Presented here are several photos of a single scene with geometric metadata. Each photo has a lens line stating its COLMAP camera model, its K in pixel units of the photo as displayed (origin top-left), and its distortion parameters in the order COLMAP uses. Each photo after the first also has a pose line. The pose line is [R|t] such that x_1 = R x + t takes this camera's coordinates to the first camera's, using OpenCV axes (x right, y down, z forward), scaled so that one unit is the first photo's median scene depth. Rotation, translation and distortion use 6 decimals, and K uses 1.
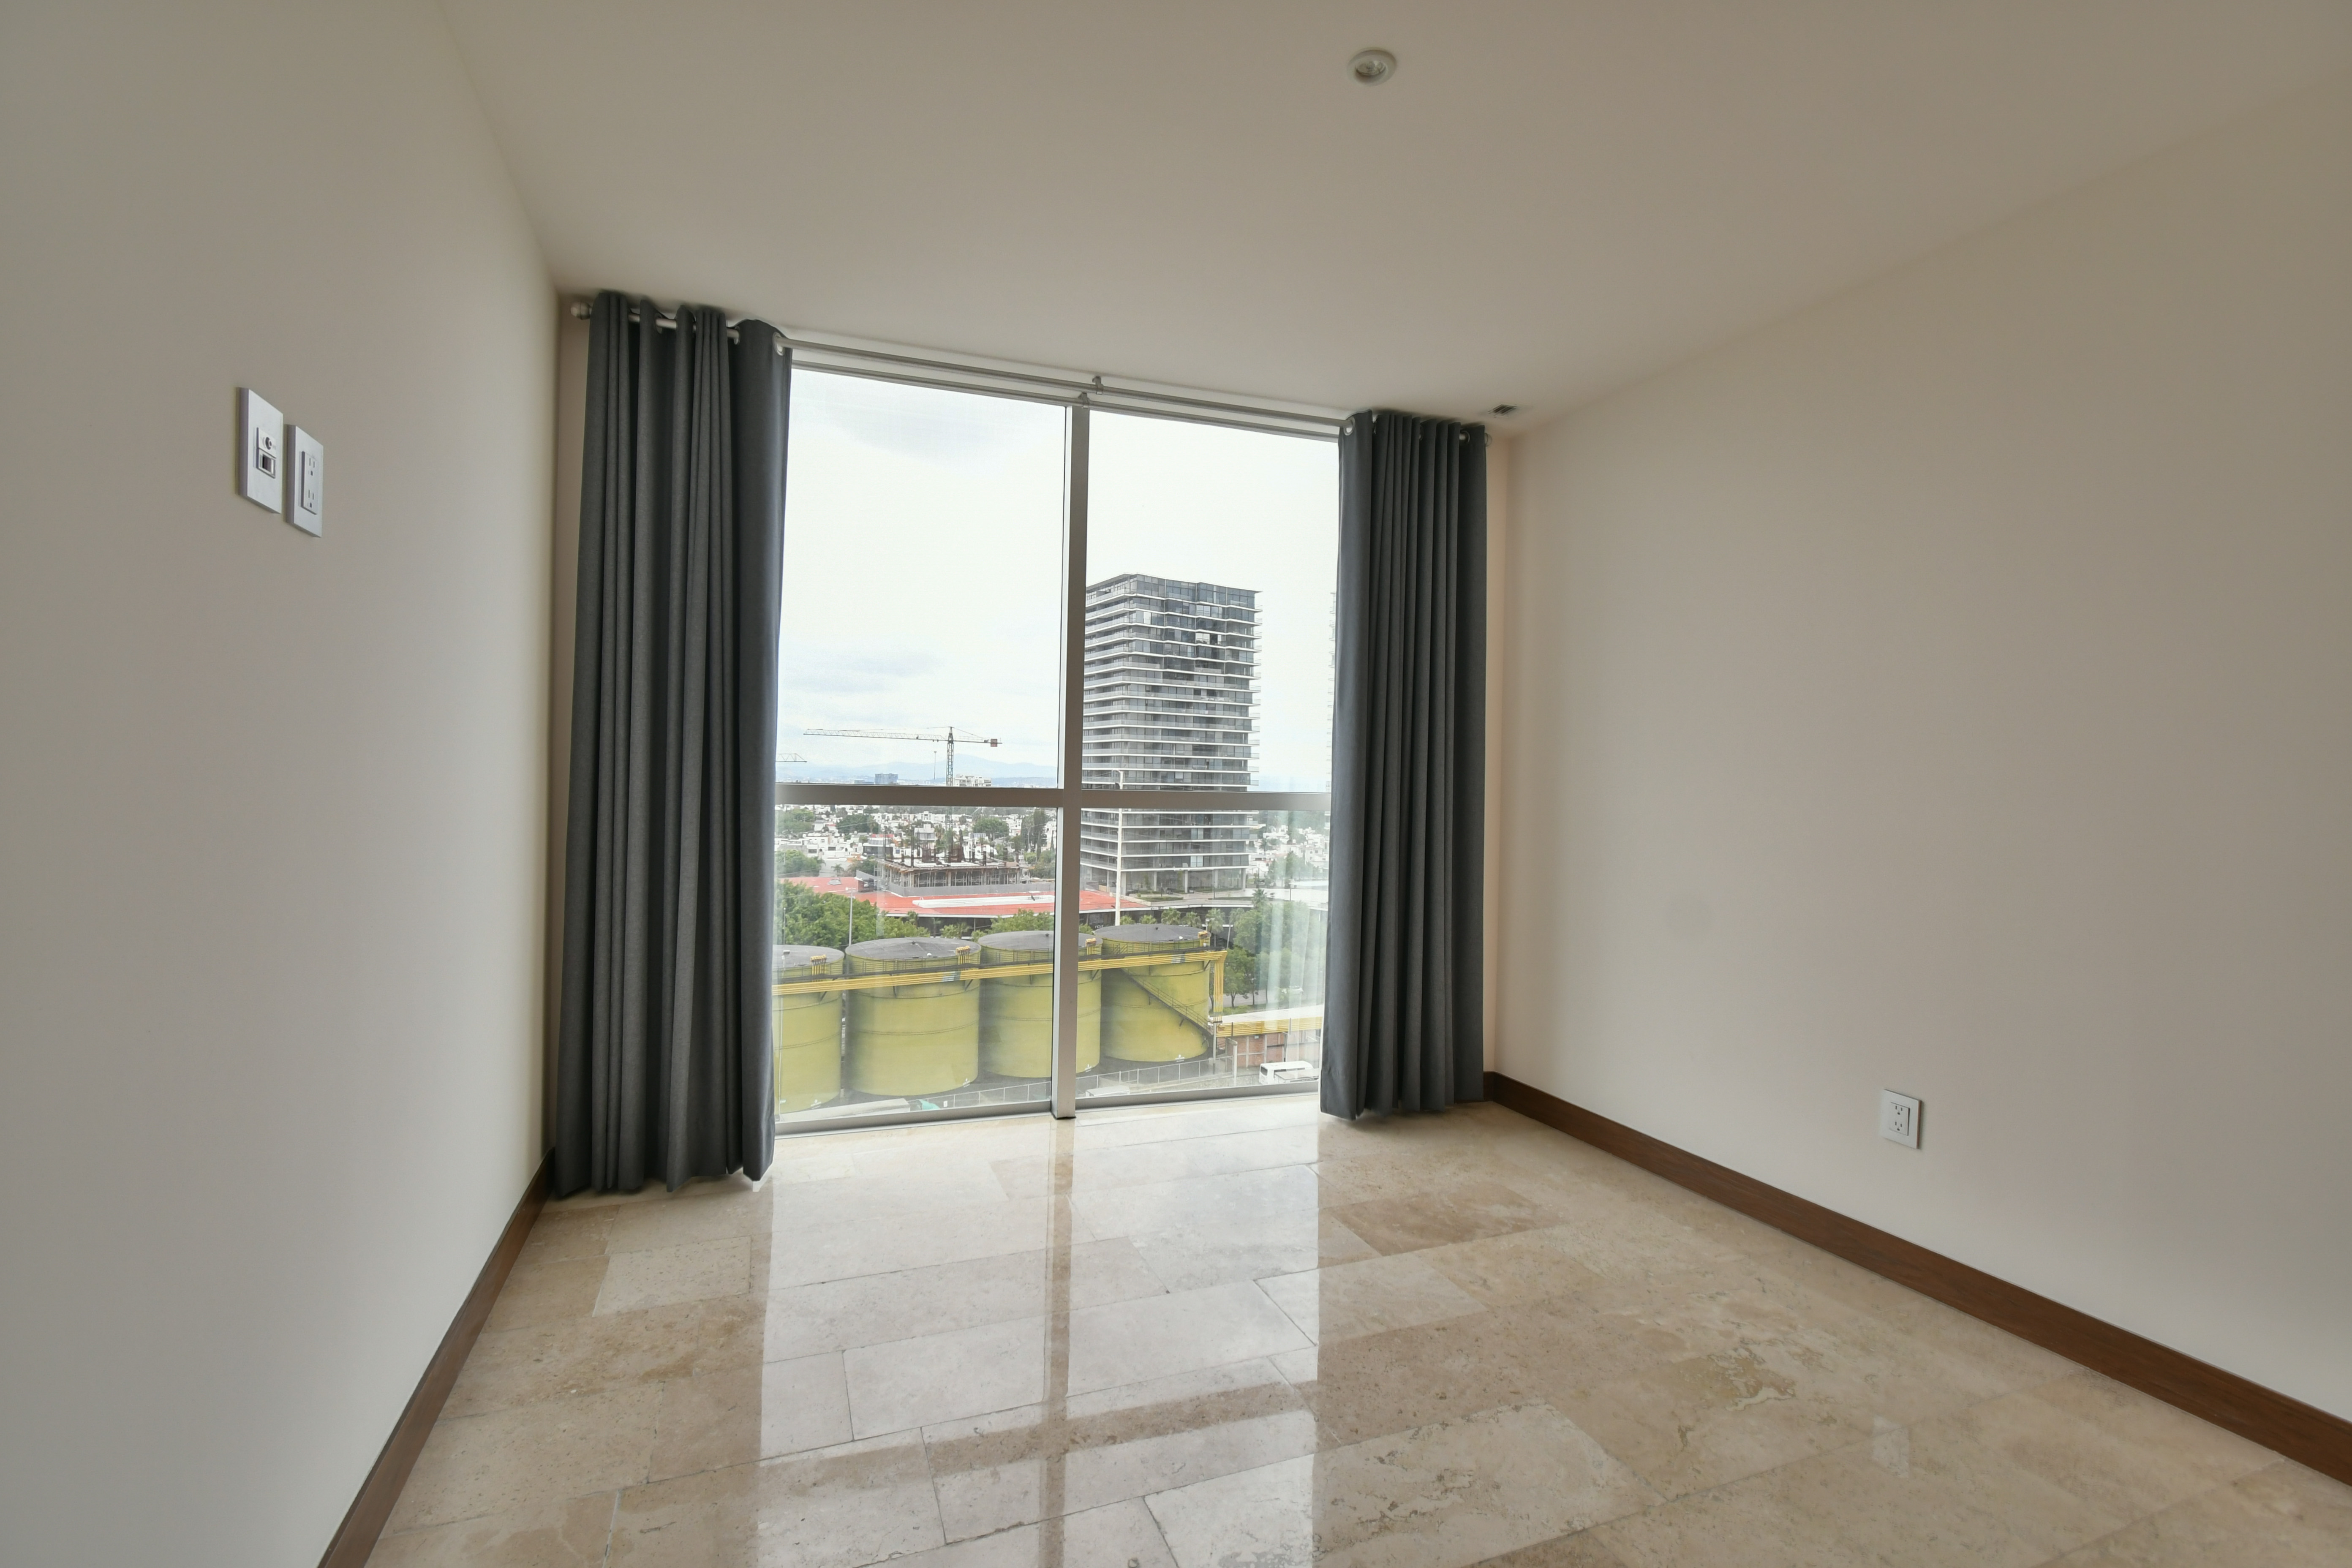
lens RADIAL K [[1033.2, 0, 1167.5], [0, 1033.2, 787.5], [0, 0, 1]] dist [0.003751, -0.002406]
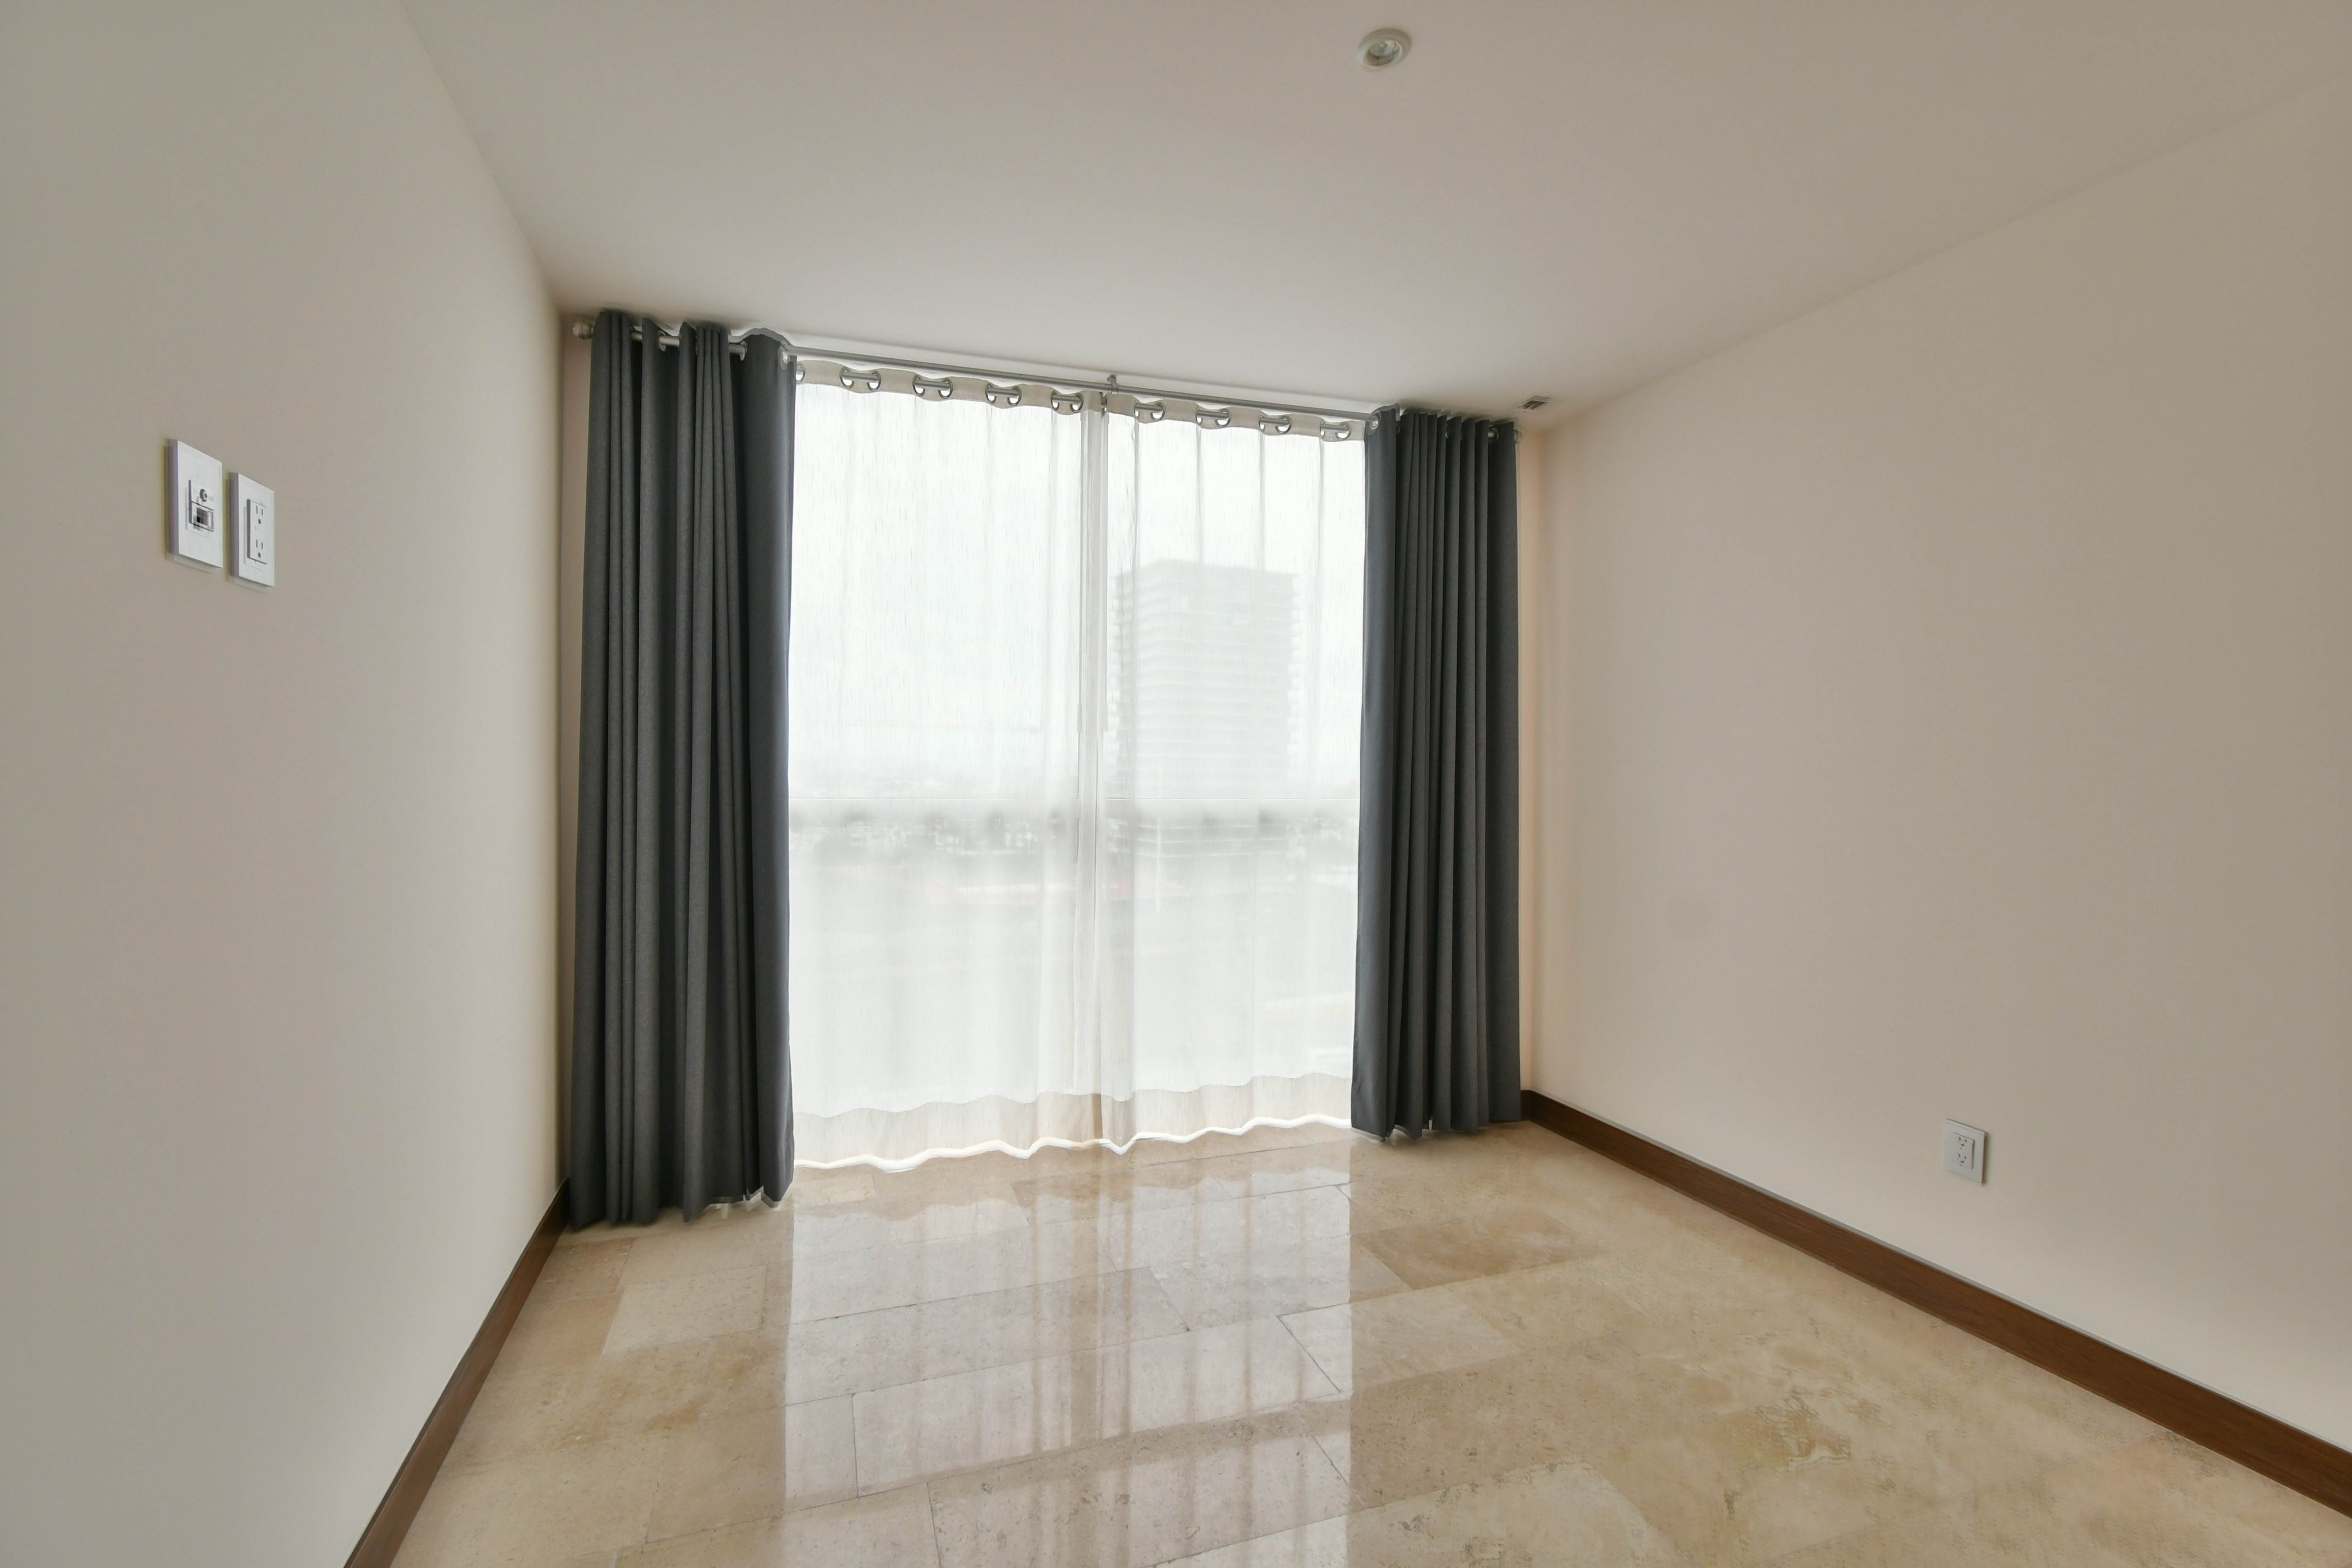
lens RADIAL K [[1033.2, 0, 1169.6], [0, 1033.2, 790.6], [0, 0, 1]] dist [0.003751, -0.002406]
pose [[0.999318, -0.011298, -0.035144, 0.022641], [0.011758, 0.999847, 0.012914, -0.030853], [0.034992, -0.013319, 0.999299, 0.037799]]
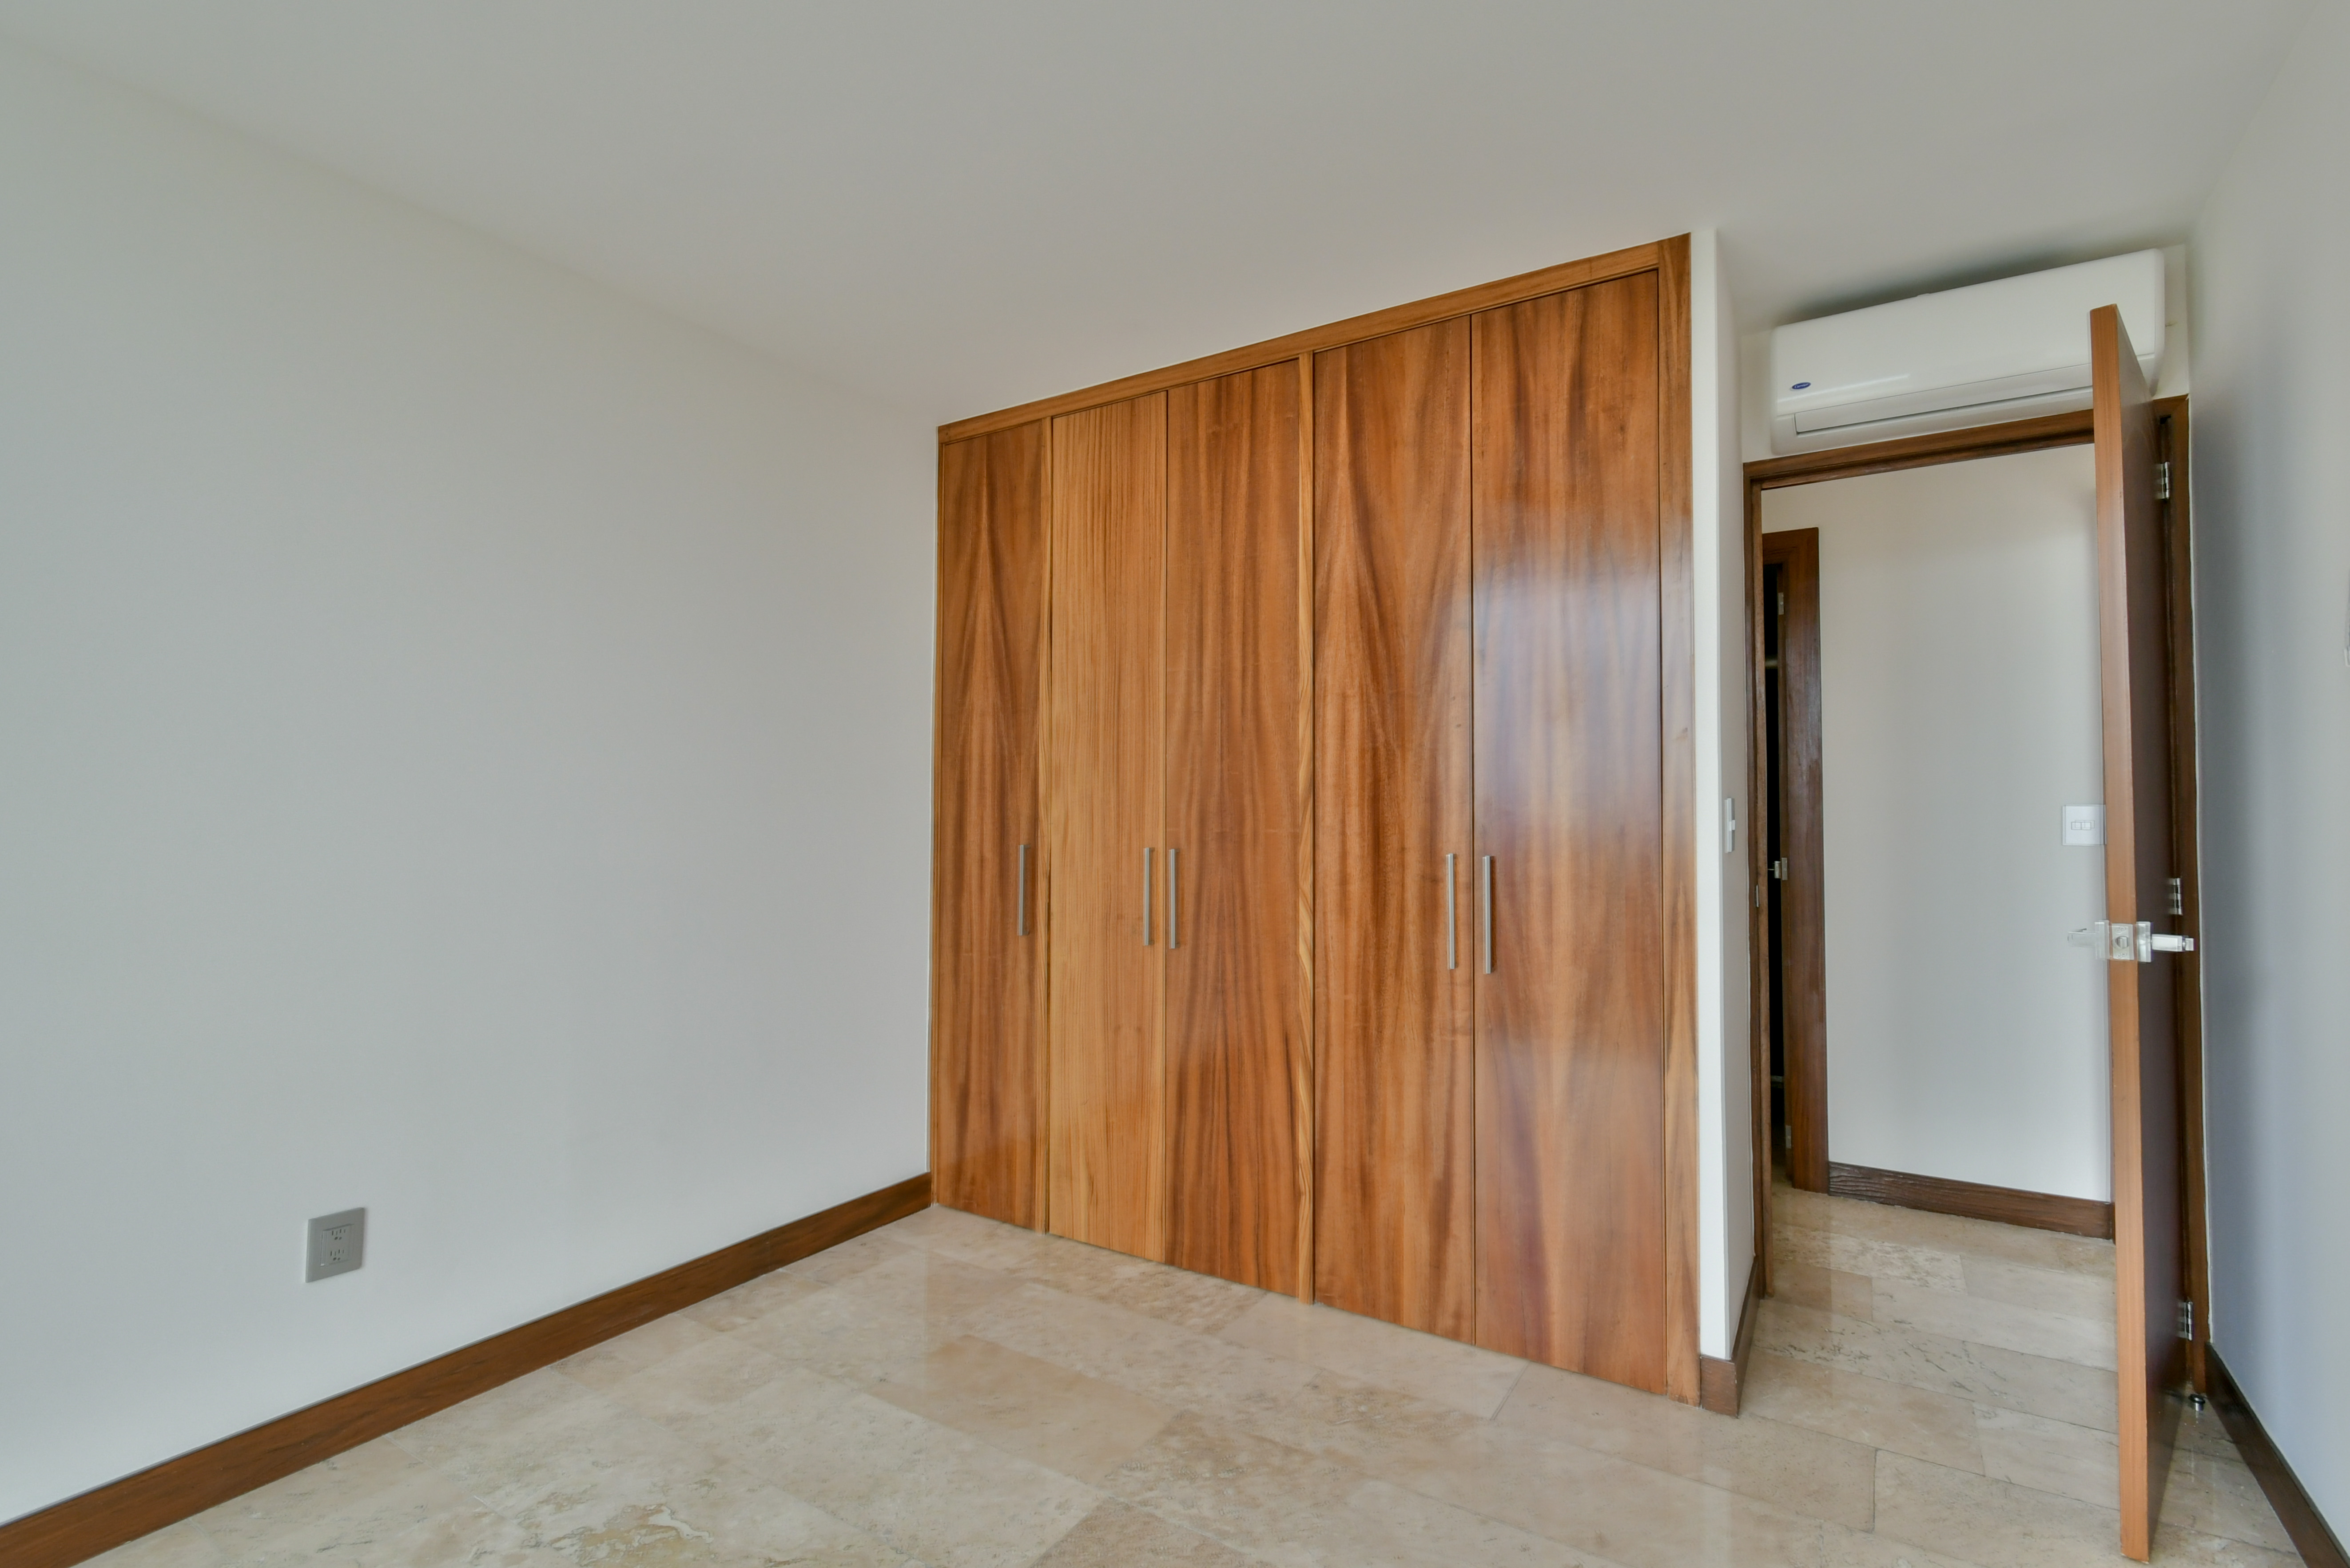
lens RADIAL K [[1048.2, 0, 1170.0], [0, 1048.2, 785.5], [0, 0, 1]] dist [0.002164, 0.000678]
pose [[-0.601456, 0.009587, 0.798848, -0.337575], [-0.015081, 0.999614, -0.023351, -0.025082], [-0.798763, -0.026092, -0.601079, 1.002914]]
